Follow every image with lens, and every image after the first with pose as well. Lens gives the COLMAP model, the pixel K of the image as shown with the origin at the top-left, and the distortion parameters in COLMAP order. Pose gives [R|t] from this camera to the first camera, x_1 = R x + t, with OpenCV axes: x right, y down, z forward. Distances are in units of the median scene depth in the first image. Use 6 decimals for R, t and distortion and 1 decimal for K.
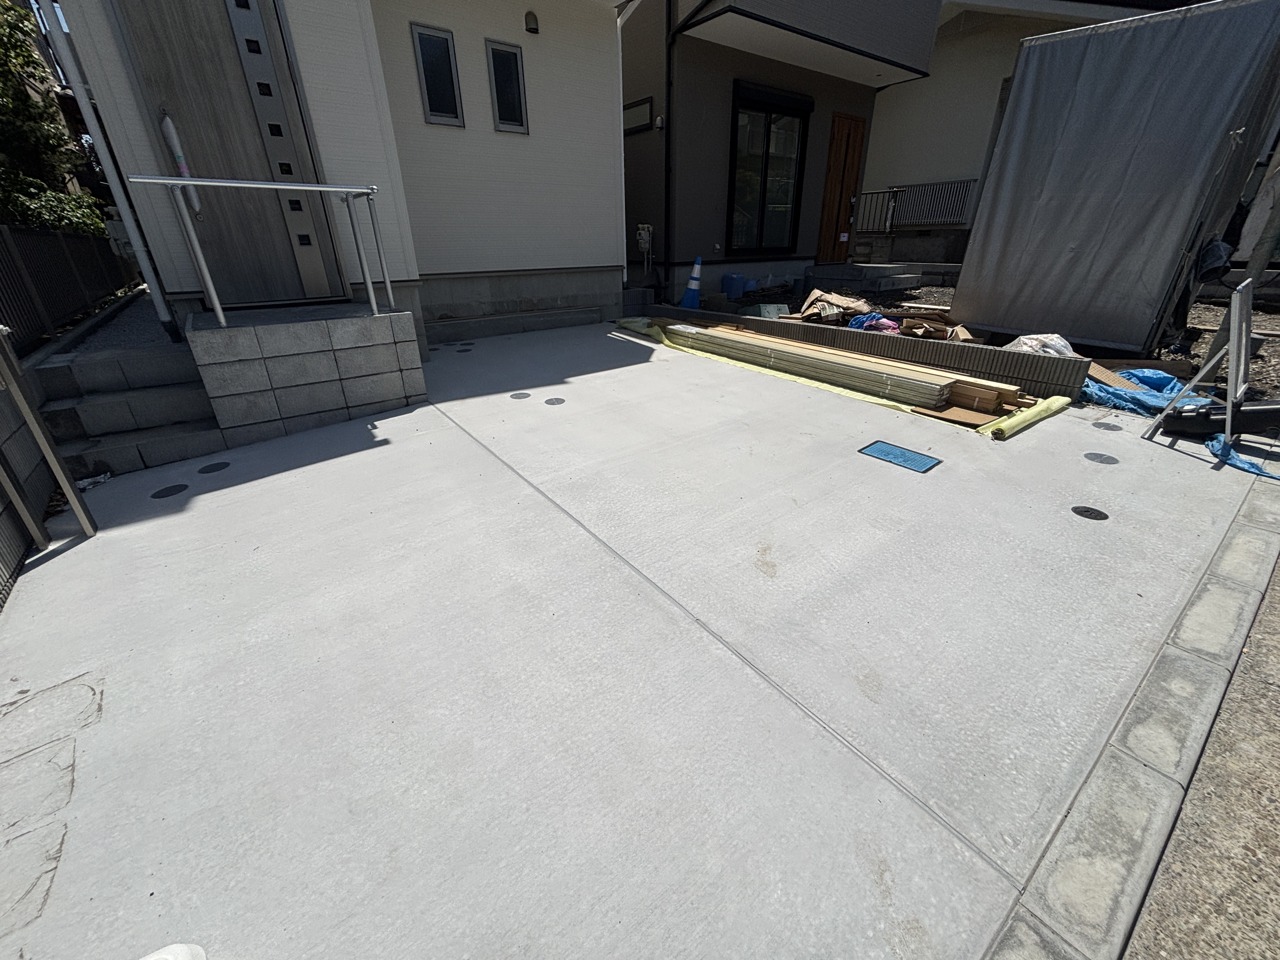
lens RADIAL K [[520.3, 0, 642.0], [0, 520.3, 466.2], [0, 0, 1]] dist [-0.000310, 0.000023]
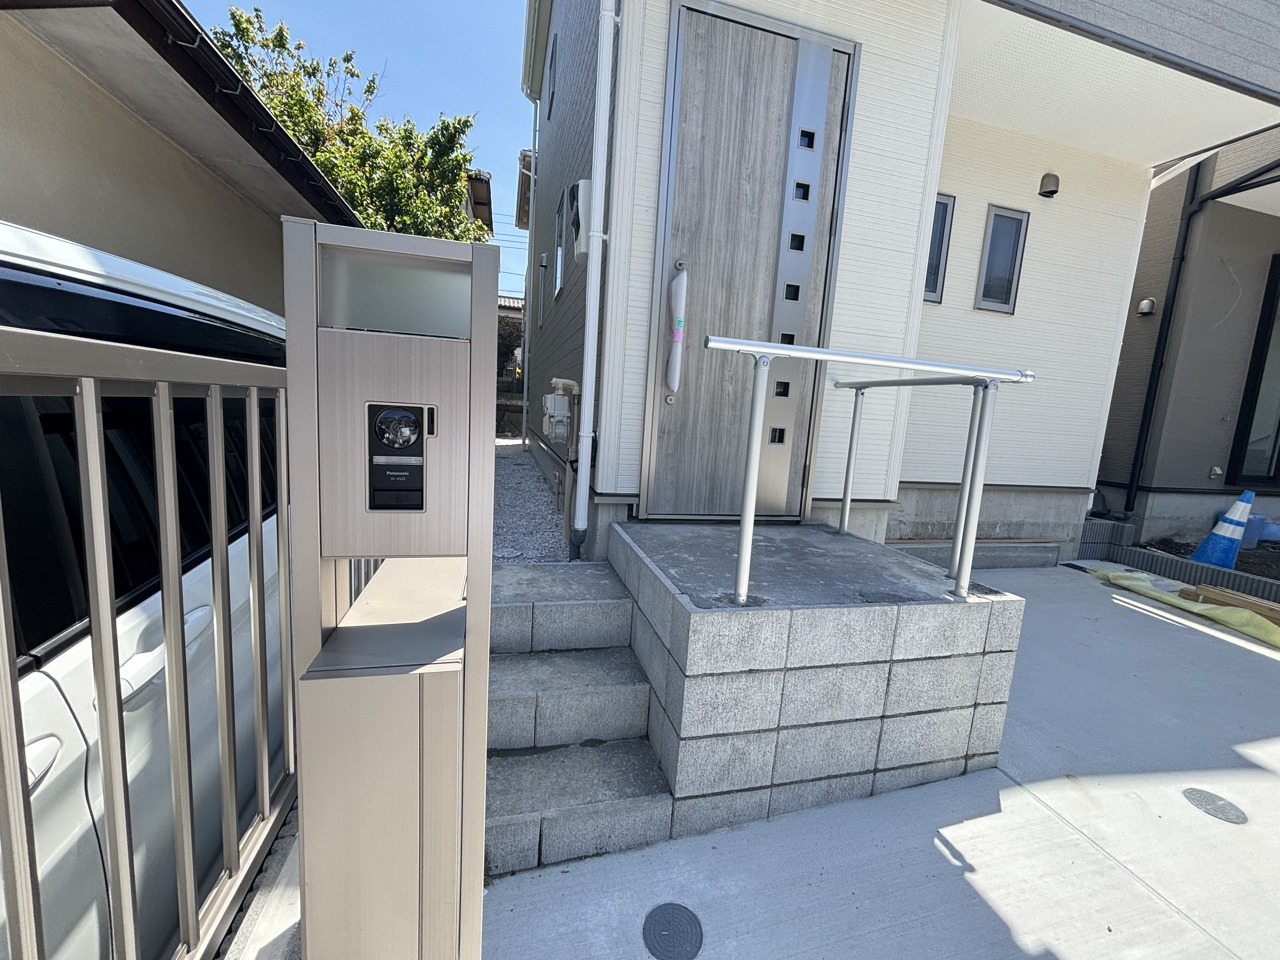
lens RADIAL K [[504.4, 0, 641.1], [0, 504.4, 462.3], [0, 0, 1]] dist [0.000506, 0.000083]
pose [[0.921068, 0.113068, -0.372625, -0.602431], [-0.222895, 0.937731, -0.266418, -0.201991], [0.319298, 0.328446, 0.888916, 0.399560]]
